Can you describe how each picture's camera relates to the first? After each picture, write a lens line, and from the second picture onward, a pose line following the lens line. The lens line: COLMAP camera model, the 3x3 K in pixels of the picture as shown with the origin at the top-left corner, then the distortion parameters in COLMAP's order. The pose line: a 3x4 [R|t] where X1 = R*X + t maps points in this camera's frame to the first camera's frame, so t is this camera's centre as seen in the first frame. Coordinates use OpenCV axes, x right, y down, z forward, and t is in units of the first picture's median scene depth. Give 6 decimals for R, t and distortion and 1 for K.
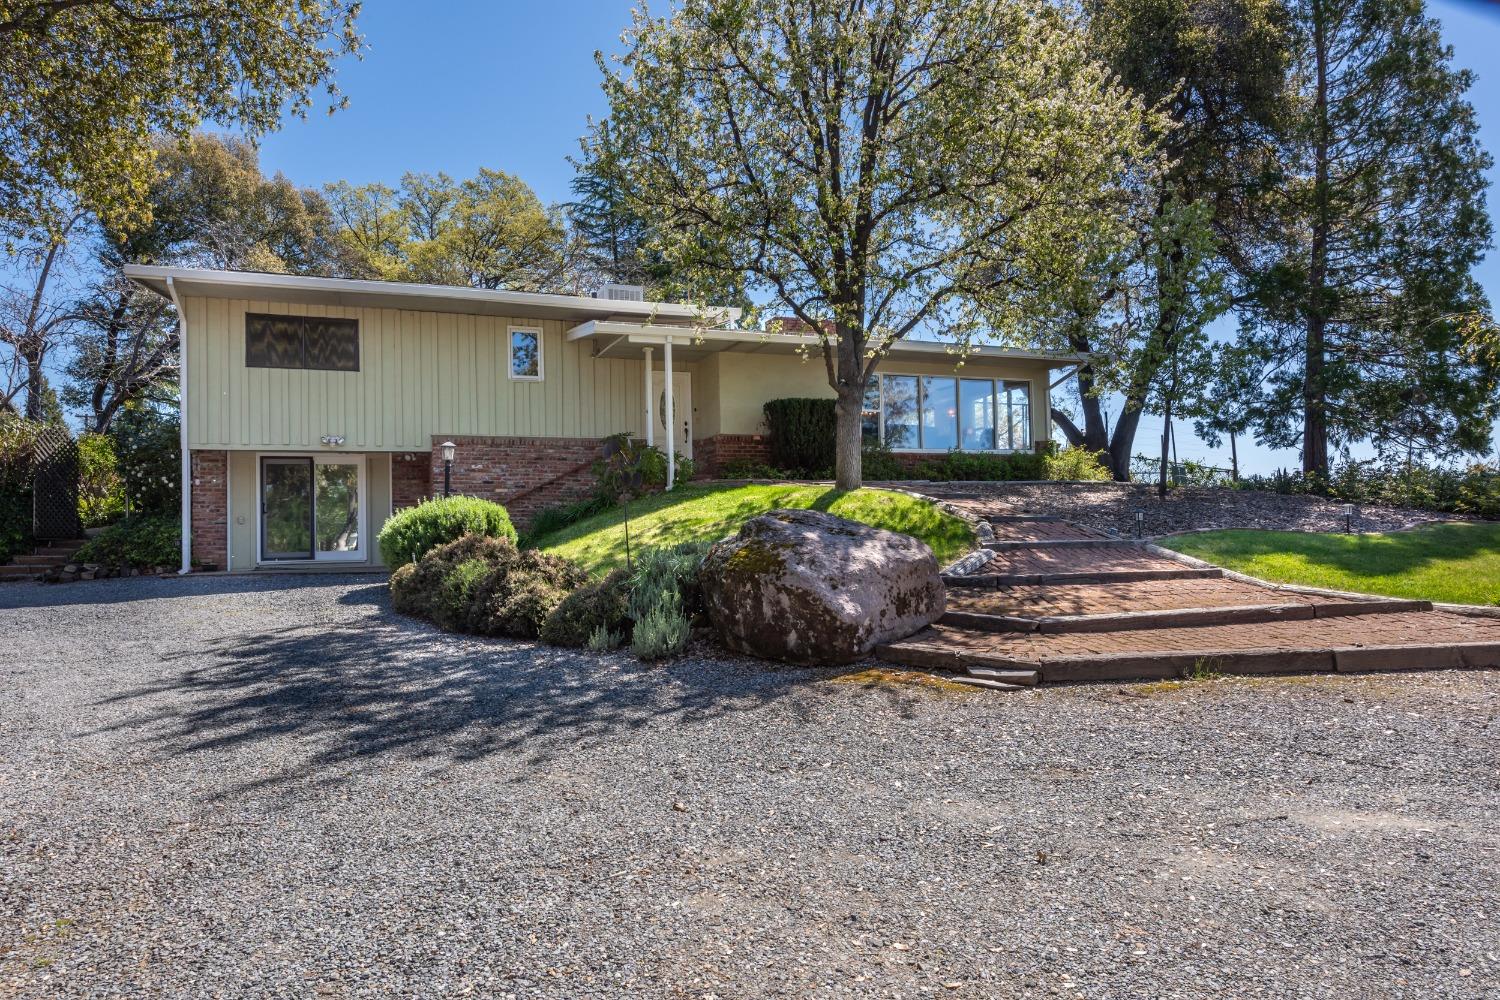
lens RADIAL K [[987.9, 0, 750.3], [0, 987.9, 501.9], [0, 0, 1]] dist [0.015596, -0.006872]
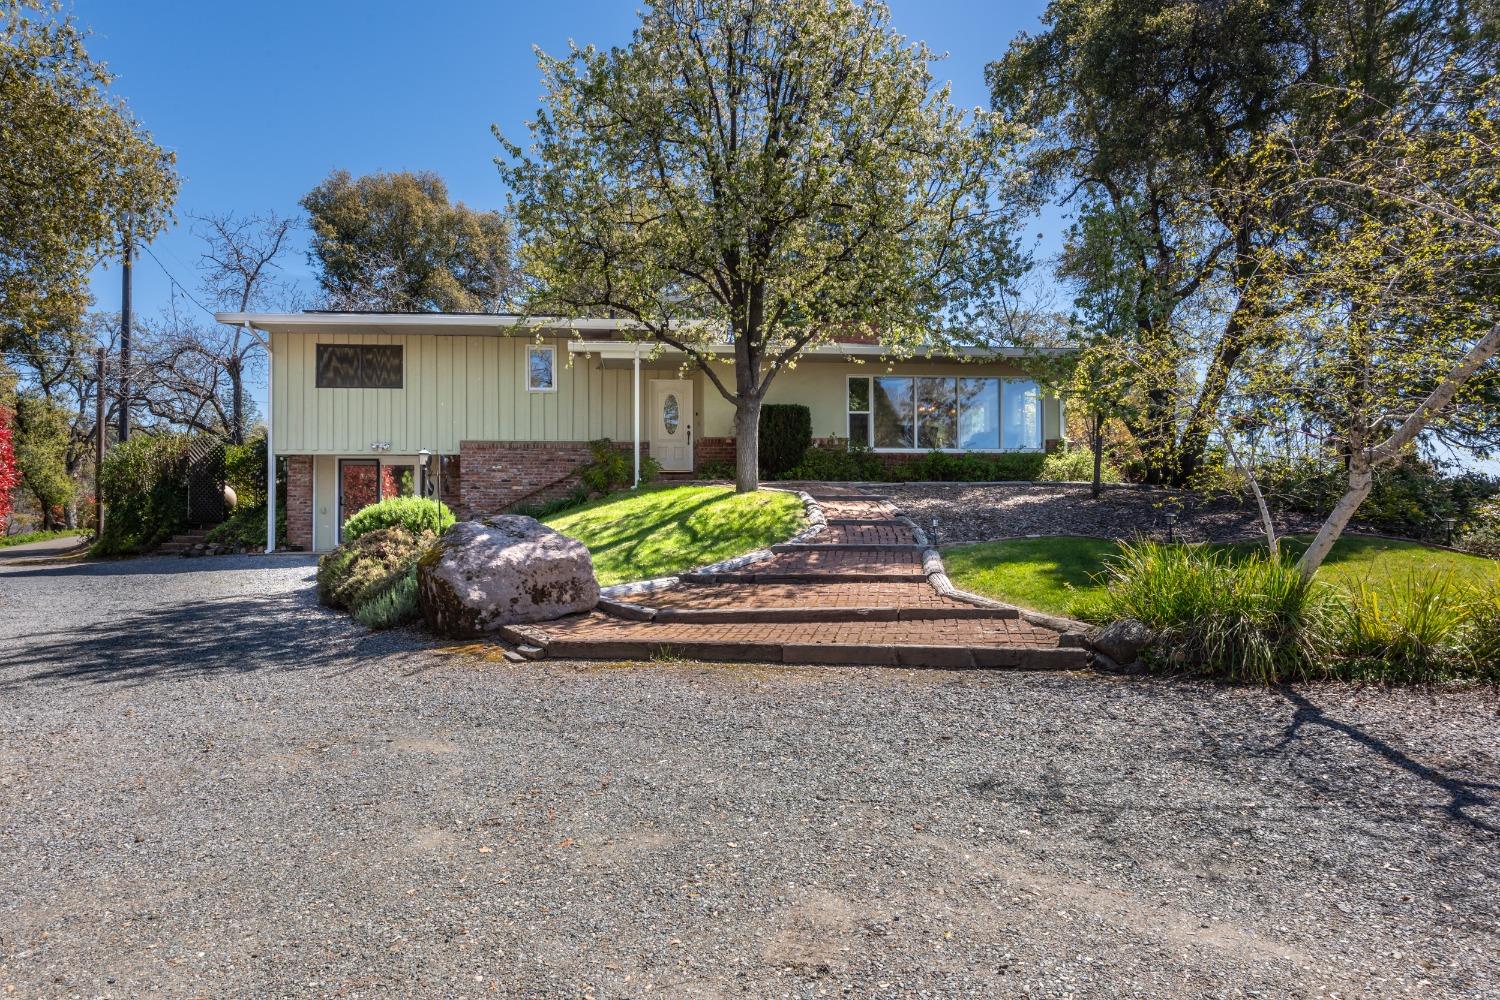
lens RADIAL K [[1012.0, 0, 750.7], [0, 1012.0, 507.8], [0, 0, 1]] dist [0.002031, 0.002361]
pose [[0.960986, 0.012530, -0.276315, 0.361605], [-0.006828, 0.999744, 0.021585, -0.016472], [0.276514, -0.018856, 0.960825, -0.070964]]
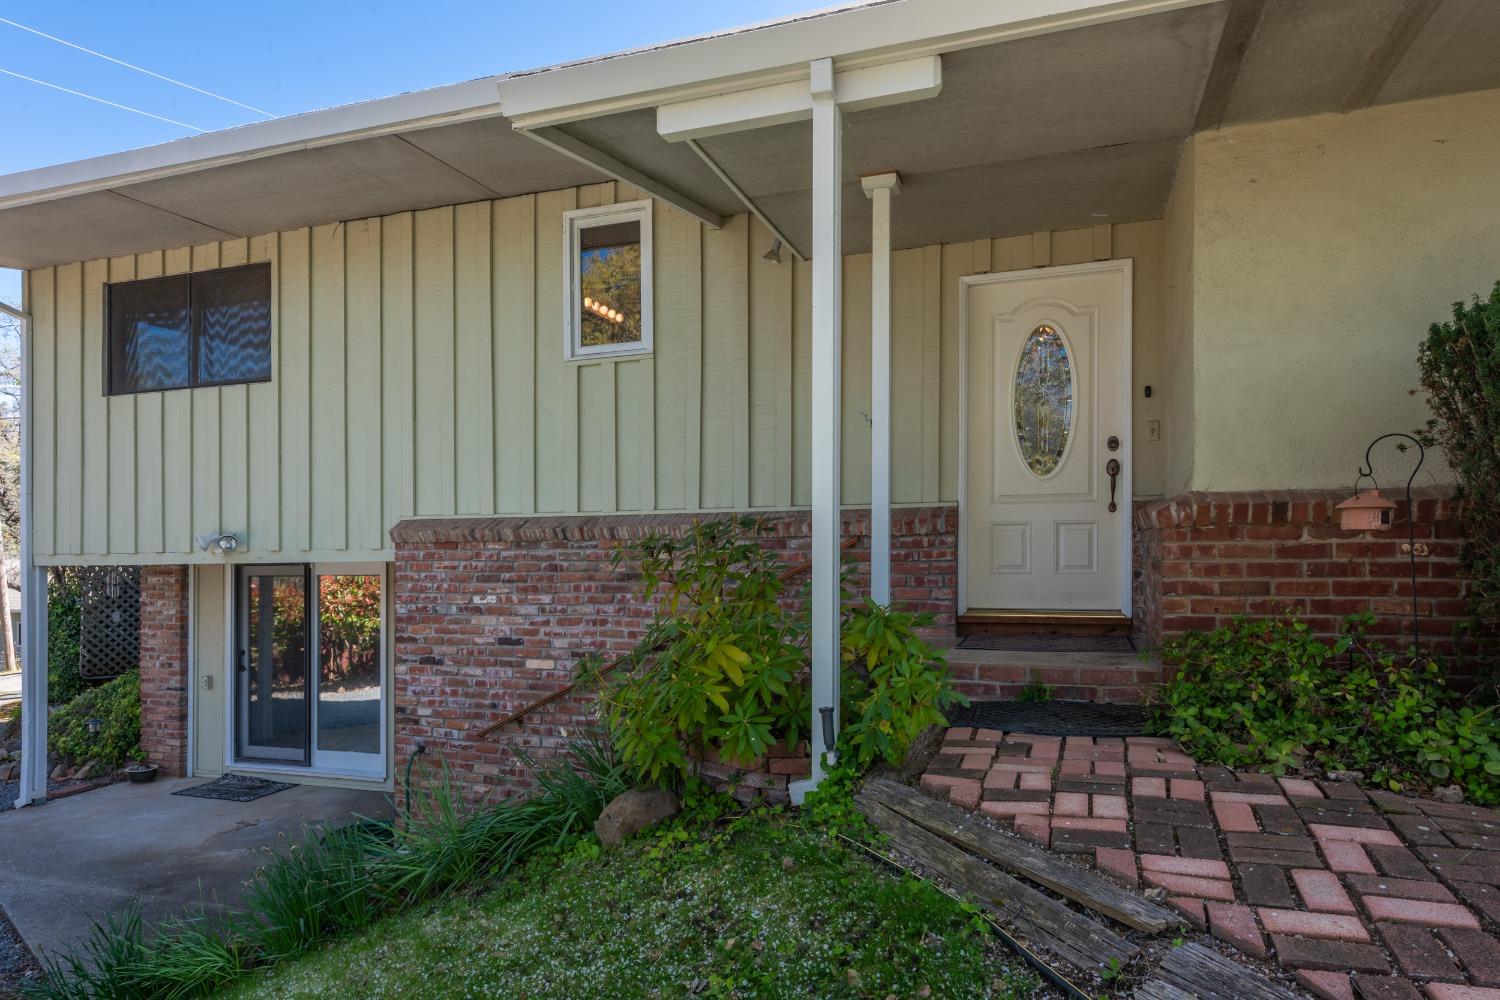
lens RADIAL K [[940.2, 0, 743.3], [0, 940.2, 537.3], [0, 0, 1]] dist [0.007817, 0.000542]
pose [[0.757407, 0.007833, -0.652896, 0.038170], [0.022914, 0.998993, 0.038567, -0.075306], [0.652541, -0.044171, 0.756465, 0.834054]]
